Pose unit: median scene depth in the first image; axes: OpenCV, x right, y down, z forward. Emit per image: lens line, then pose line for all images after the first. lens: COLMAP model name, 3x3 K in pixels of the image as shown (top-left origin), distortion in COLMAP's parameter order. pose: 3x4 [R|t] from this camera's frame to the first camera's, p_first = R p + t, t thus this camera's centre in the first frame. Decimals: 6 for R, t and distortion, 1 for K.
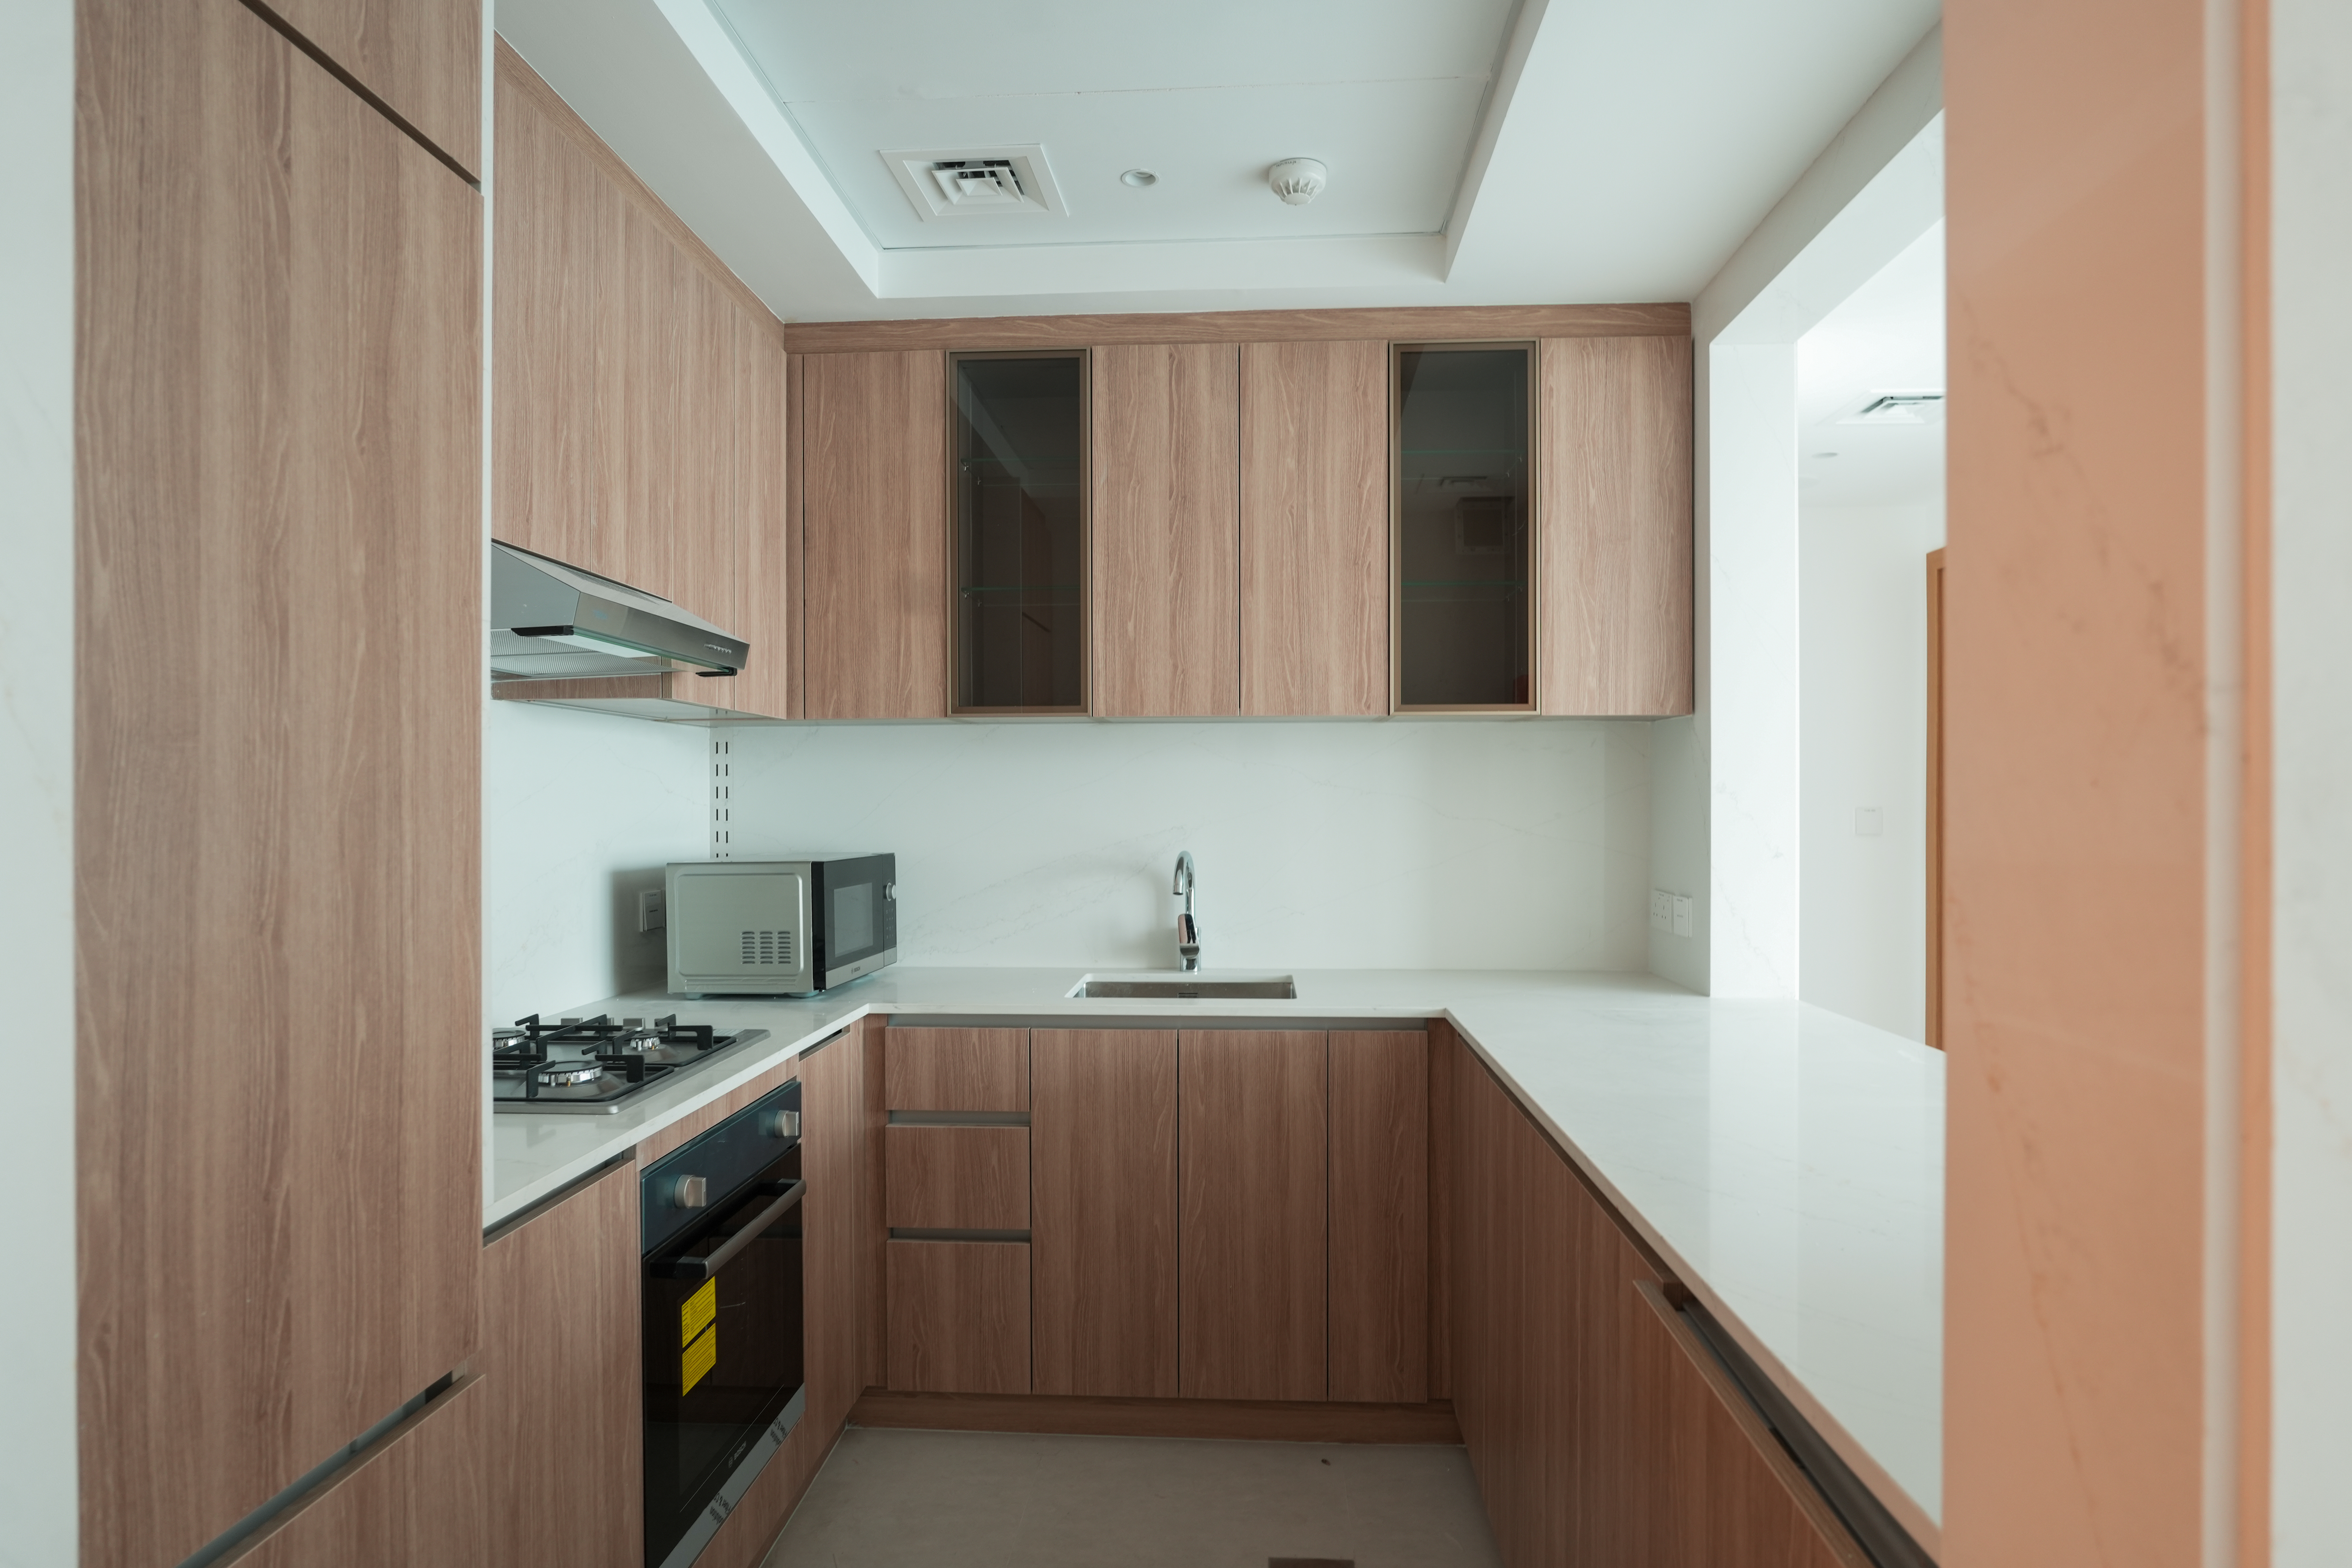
lens RADIAL K [[1313.6, 0, 1181.8], [0, 1313.6, 797.2], [0, 0, 1]] dist [-0.019997, 0.001279]
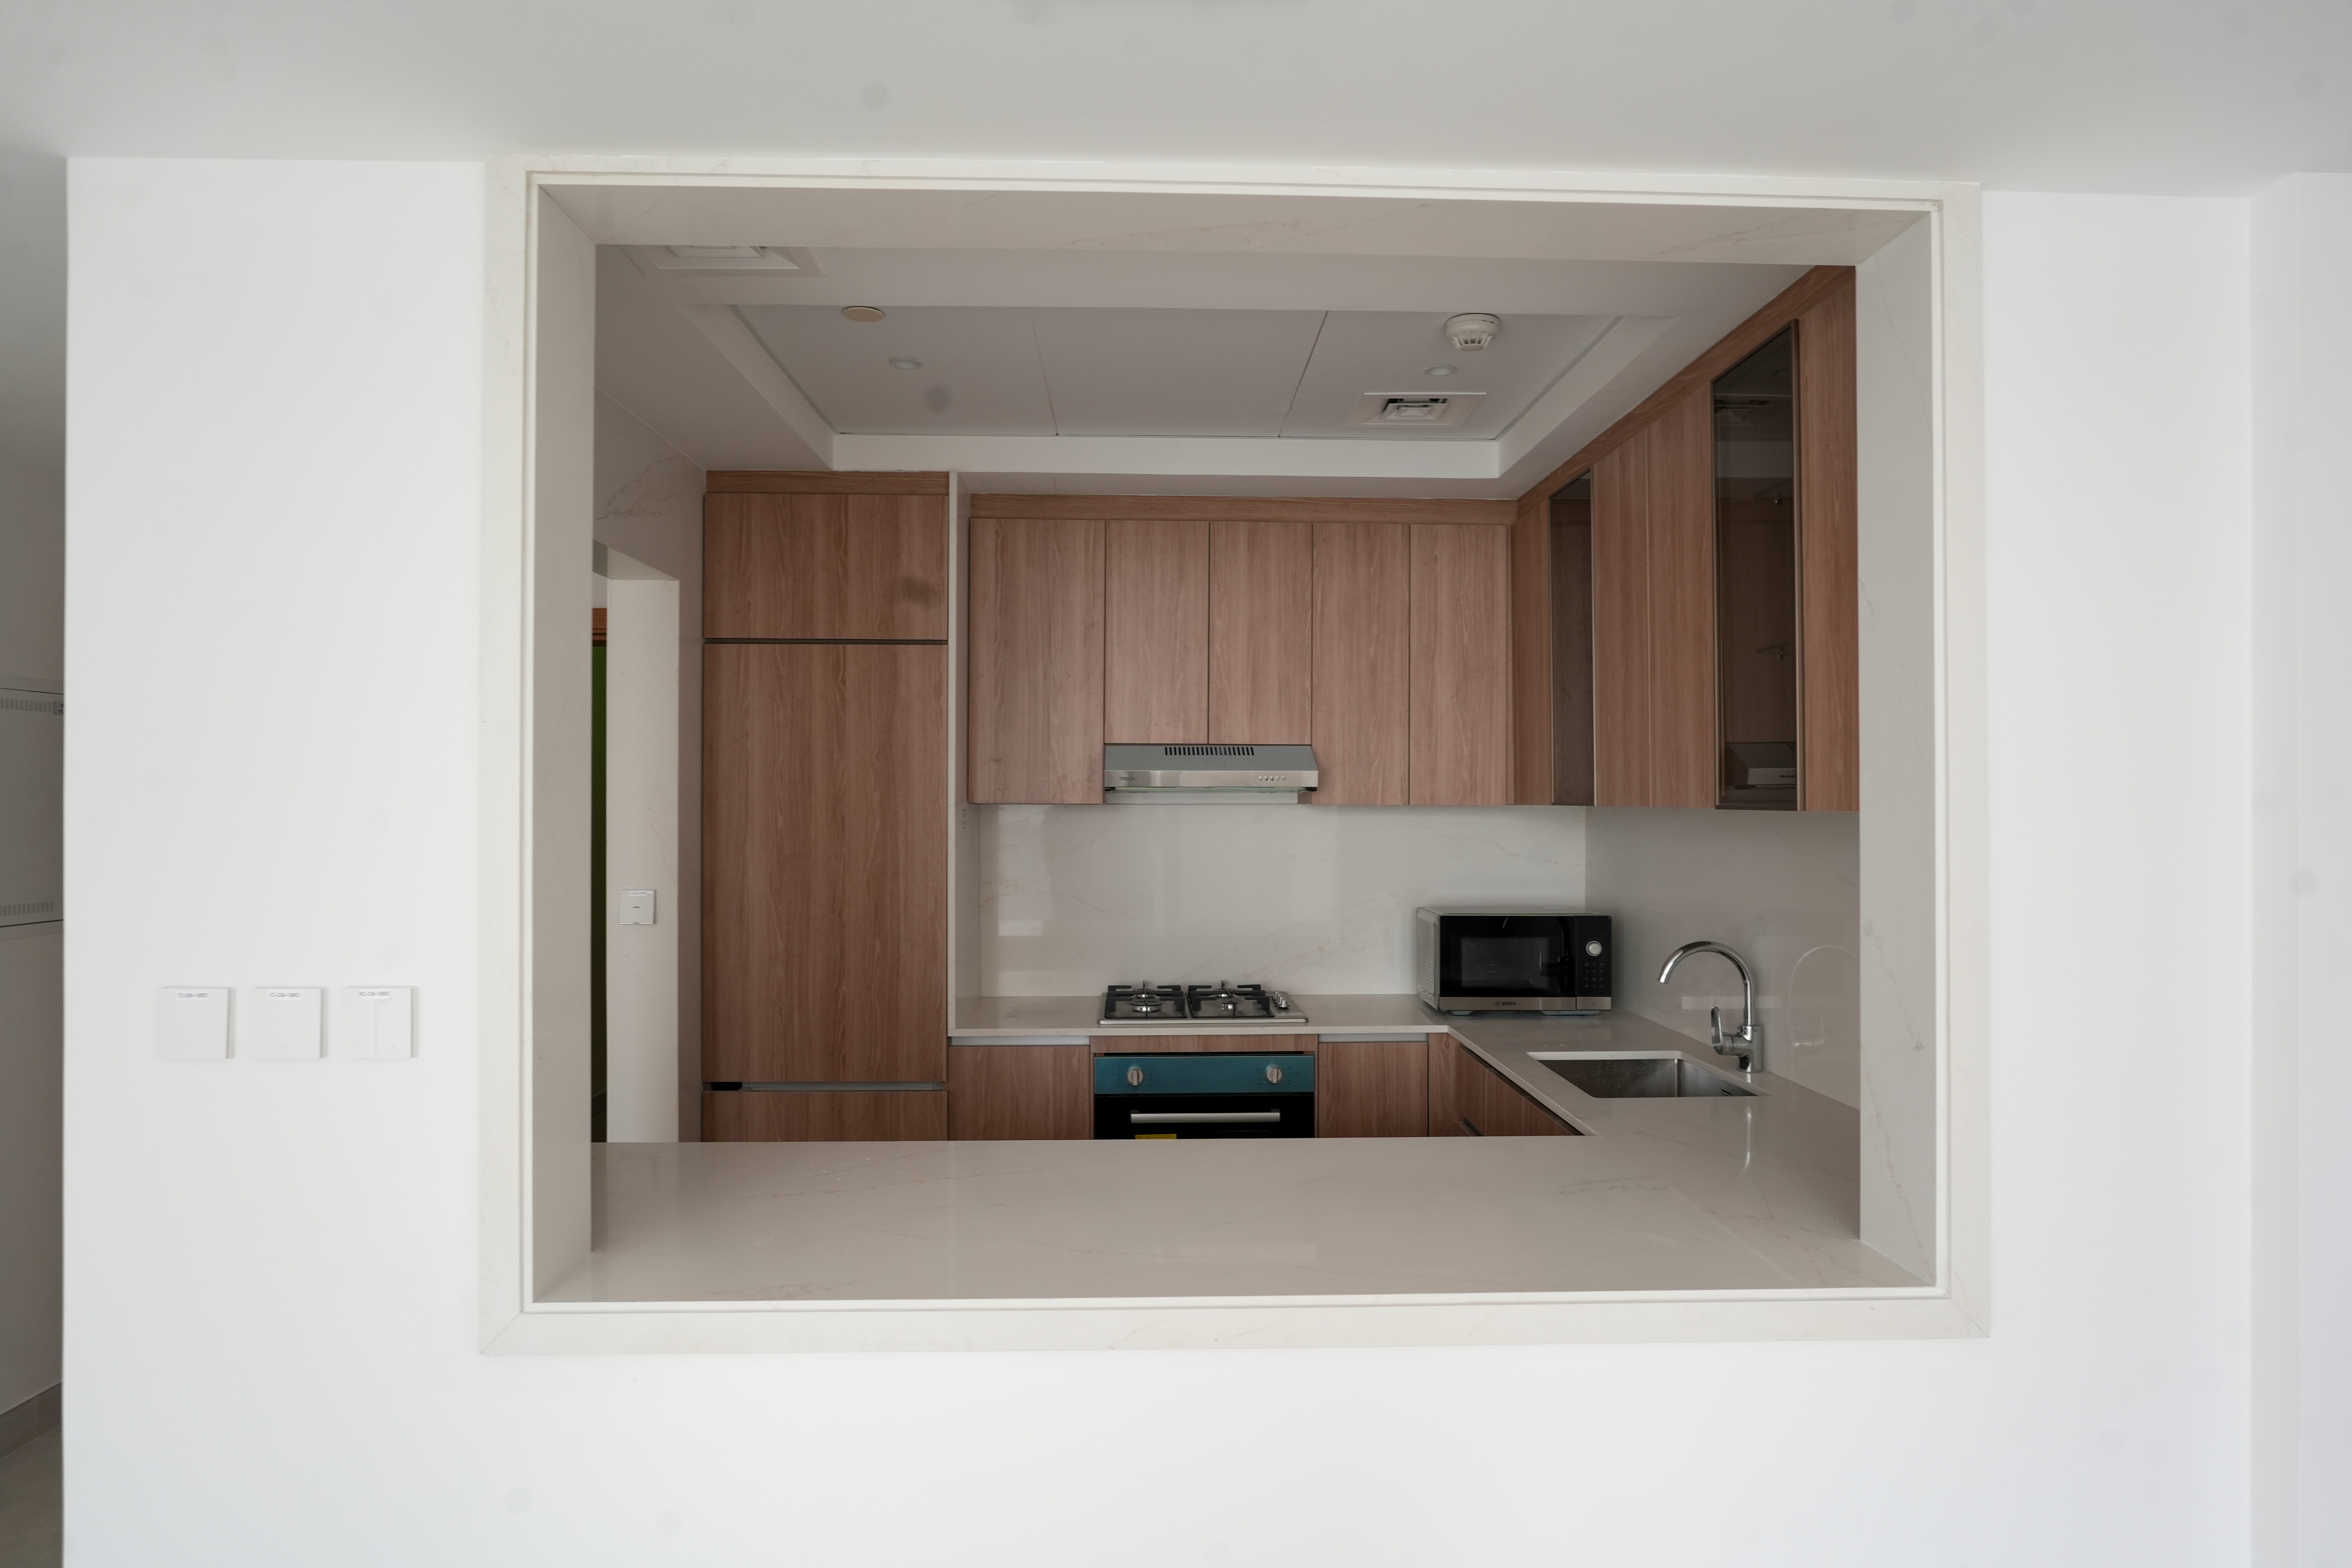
lens RADIAL K [[1313.6, 0, 1181.8], [0, 1313.6, 797.2], [0, 0, 1]] dist [-0.019997, 0.001279]
pose [[0.087209, 0.001519, -0.996189, 2.379347], [0.002246, 0.999996, 0.001721, -0.173014], [0.996187, -0.002387, 0.087206, 1.367599]]
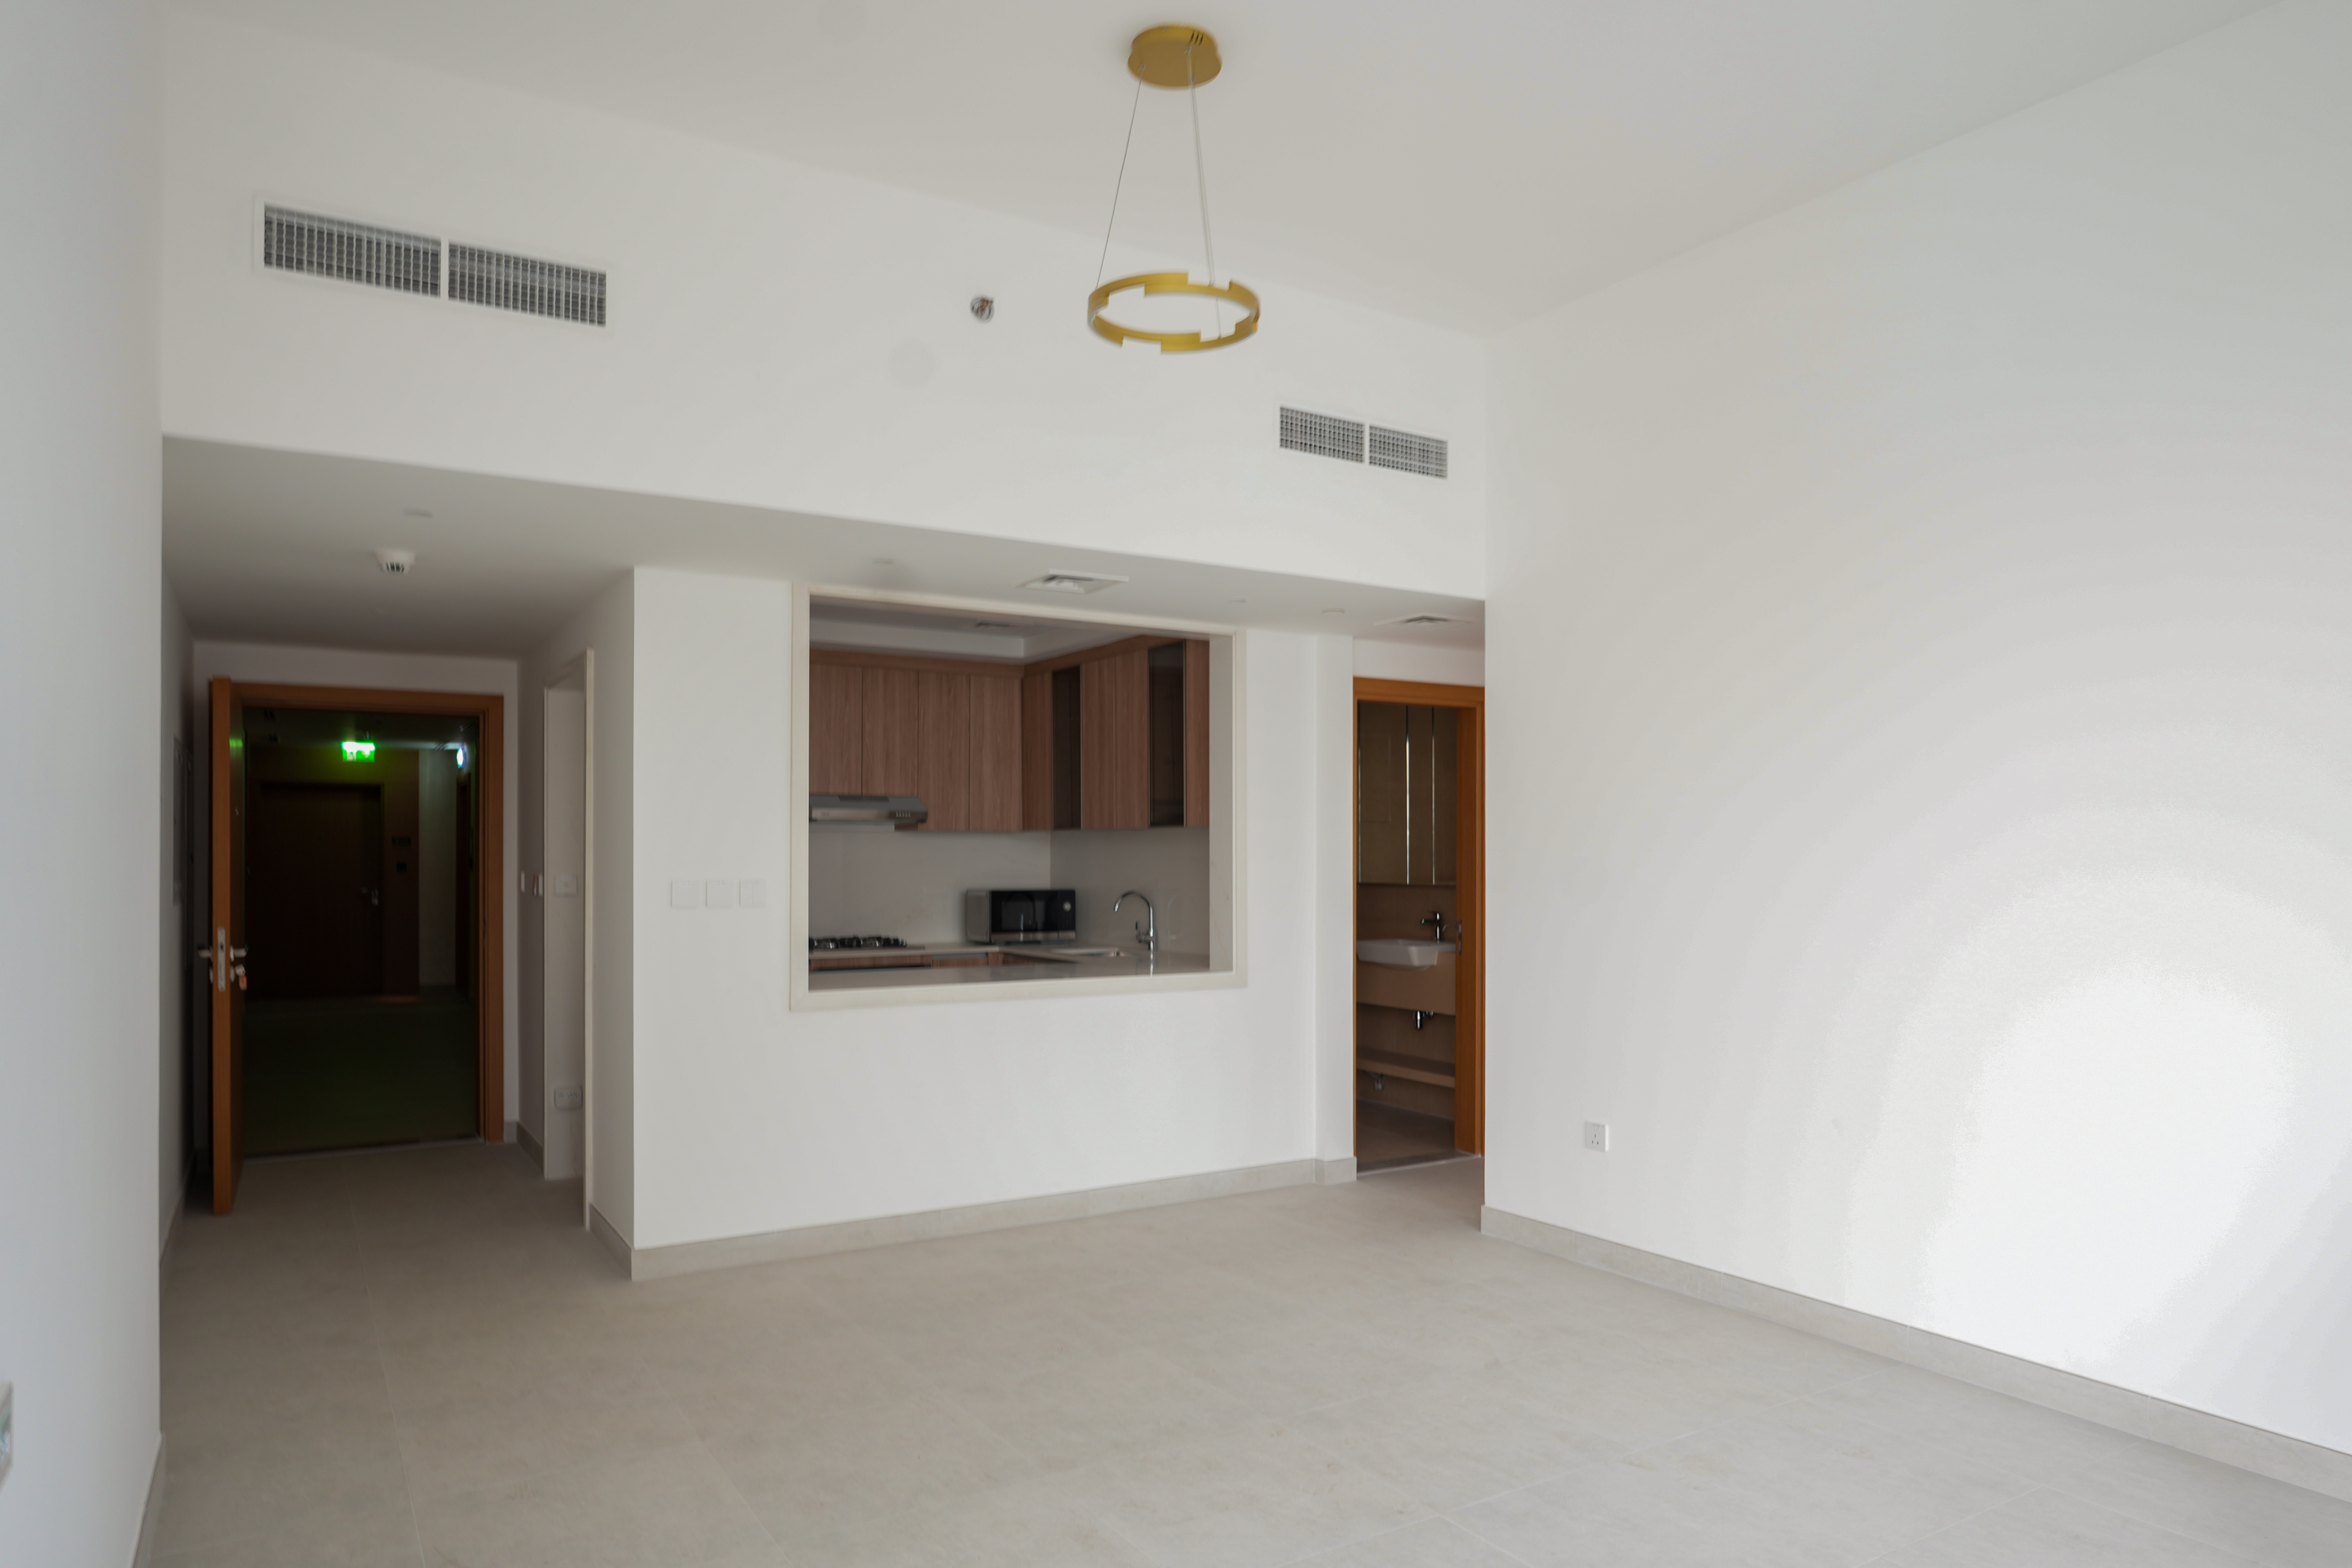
lens RADIAL K [[1358.5, 0, 1170.8], [0, 1358.5, 862.4], [0, 0, 1]] dist [-0.043828, 0.000662]
pose [[0.555717, 0.009130, -0.831321, 4.730344], [-0.000776, 0.999945, 0.010463, -0.069898], [0.831371, -0.005169, 0.555694, -0.407775]]
